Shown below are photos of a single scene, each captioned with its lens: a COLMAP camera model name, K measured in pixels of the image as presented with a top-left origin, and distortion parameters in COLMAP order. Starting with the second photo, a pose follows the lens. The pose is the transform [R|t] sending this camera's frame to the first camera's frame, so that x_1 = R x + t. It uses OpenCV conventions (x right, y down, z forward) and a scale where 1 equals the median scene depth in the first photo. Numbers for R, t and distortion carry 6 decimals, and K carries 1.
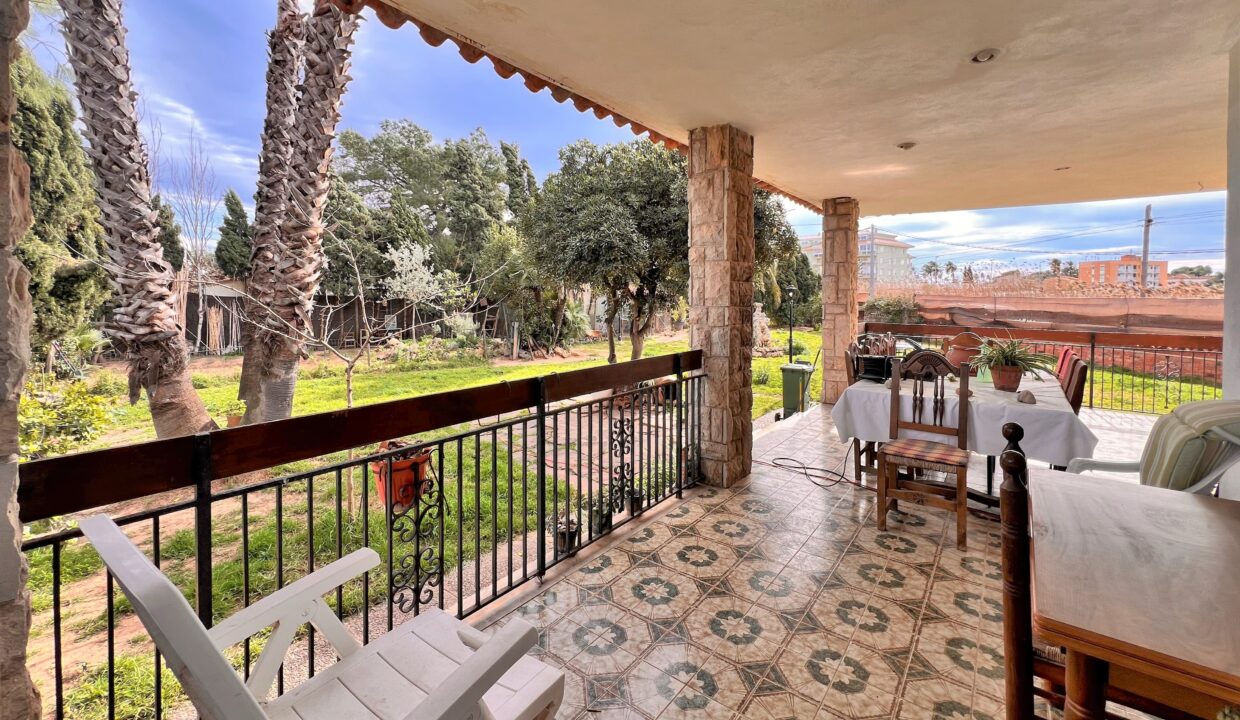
lens RADIAL K [[496.5, 0, 624.2], [0, 496.5, 355.0], [0, 0, 1]] dist [0.000539, 0.000333]
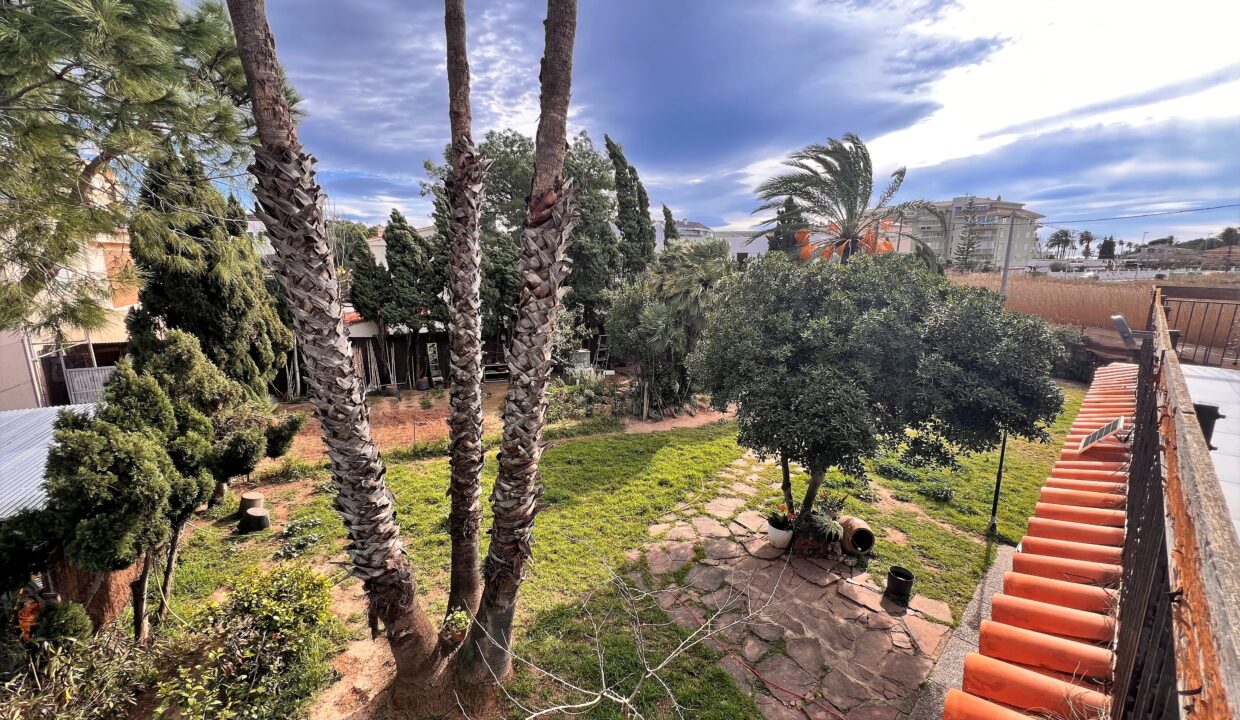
lens RADIAL K [[478.4, 0, 634.8], [0, 478.4, 398.3], [0, 0, 1]] dist [-0.006257, 0.000182]
pose [[0.991669, 0.021799, -0.126951, -0.342049], [-0.002529, 0.988681, 0.150013, -0.512649], [0.128784, -0.148443, 0.980500, 0.186574]]
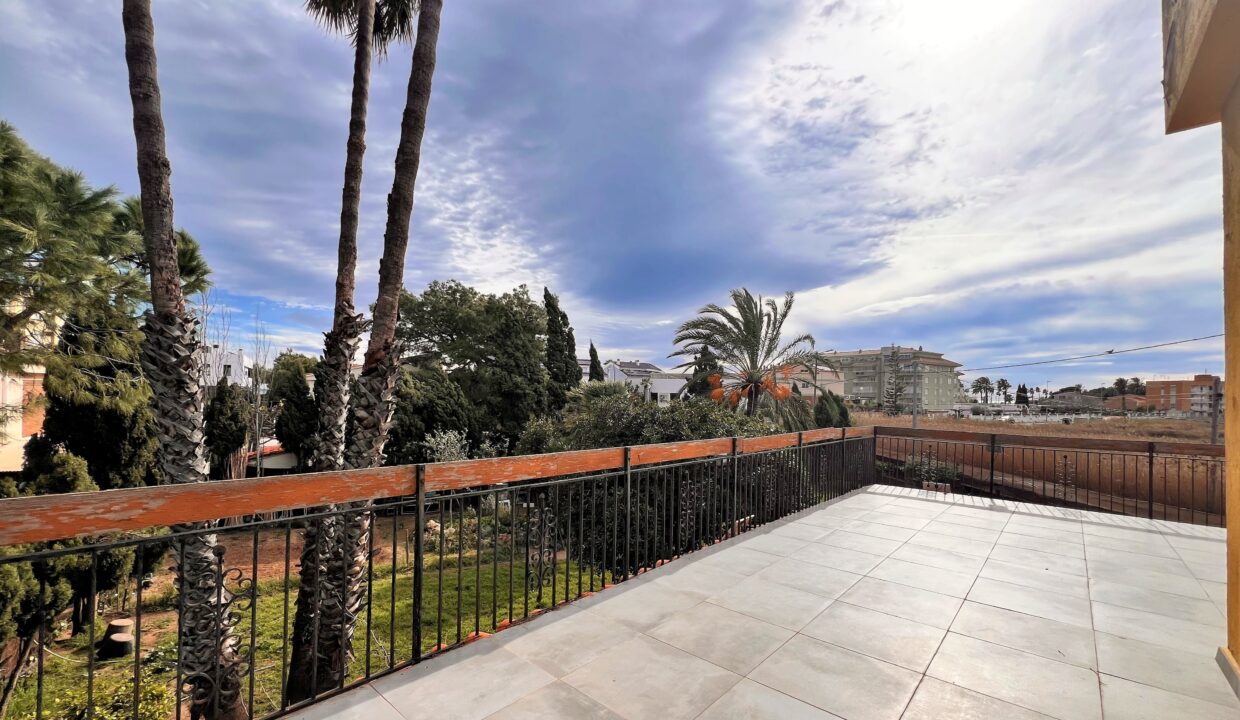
lens RADIAL K [[497.2, 0, 622.1], [0, 497.2, 443.8], [0, 0, 1]] dist [-0.000248, -0.000503]
pose [[0.997166, 0.009760, -0.074600, 0.024225], [-0.012748, 0.999131, -0.039683, -0.491502], [0.074148, 0.040521, 0.996424, -0.040832]]
